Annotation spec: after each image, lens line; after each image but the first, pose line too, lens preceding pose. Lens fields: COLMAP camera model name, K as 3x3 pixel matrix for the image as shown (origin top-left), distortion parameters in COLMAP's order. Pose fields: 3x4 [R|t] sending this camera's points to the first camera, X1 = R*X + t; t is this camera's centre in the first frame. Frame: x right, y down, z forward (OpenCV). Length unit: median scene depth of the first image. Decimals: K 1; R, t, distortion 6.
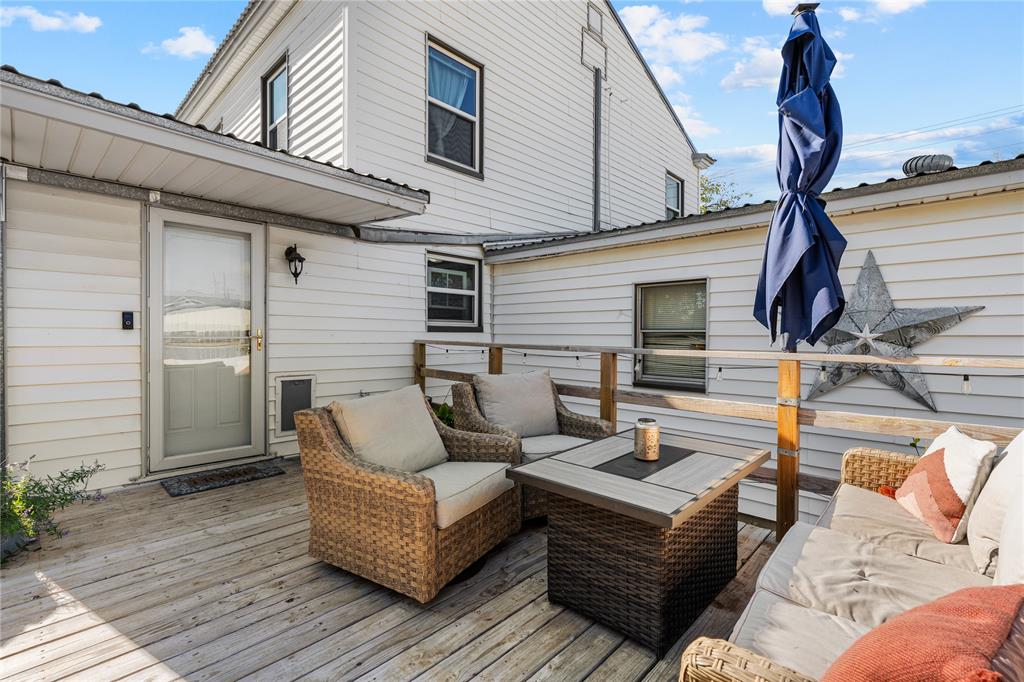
lens RADIAL K [[466.4, 0, 513.9], [0, 466.4, 333.5], [0, 0, 1]] dist [-0.002808, -0.000093]
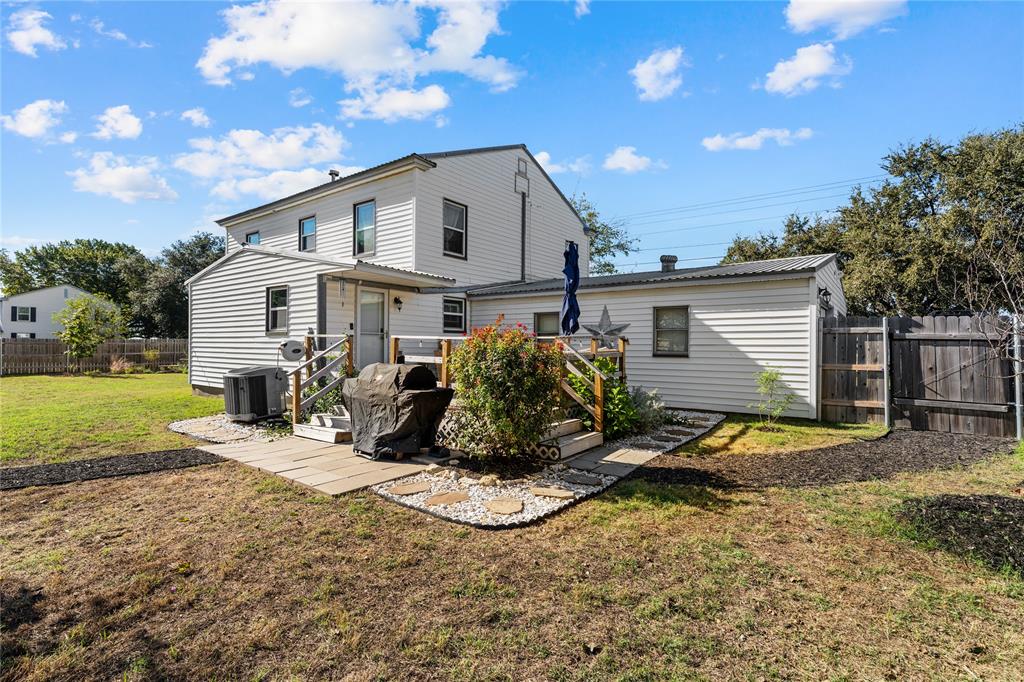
lens RADIAL K [[492.5, 0, 509.1], [0, 492.5, 341.3], [0, 0, 1]] dist [-0.000157, 0.000000]
pose [[0.993427, 0.003863, 0.114406, -0.138274], [-0.002973, 0.999964, -0.007950, 0.052686], [-0.114433, 0.007557, 0.993402, -1.291293]]
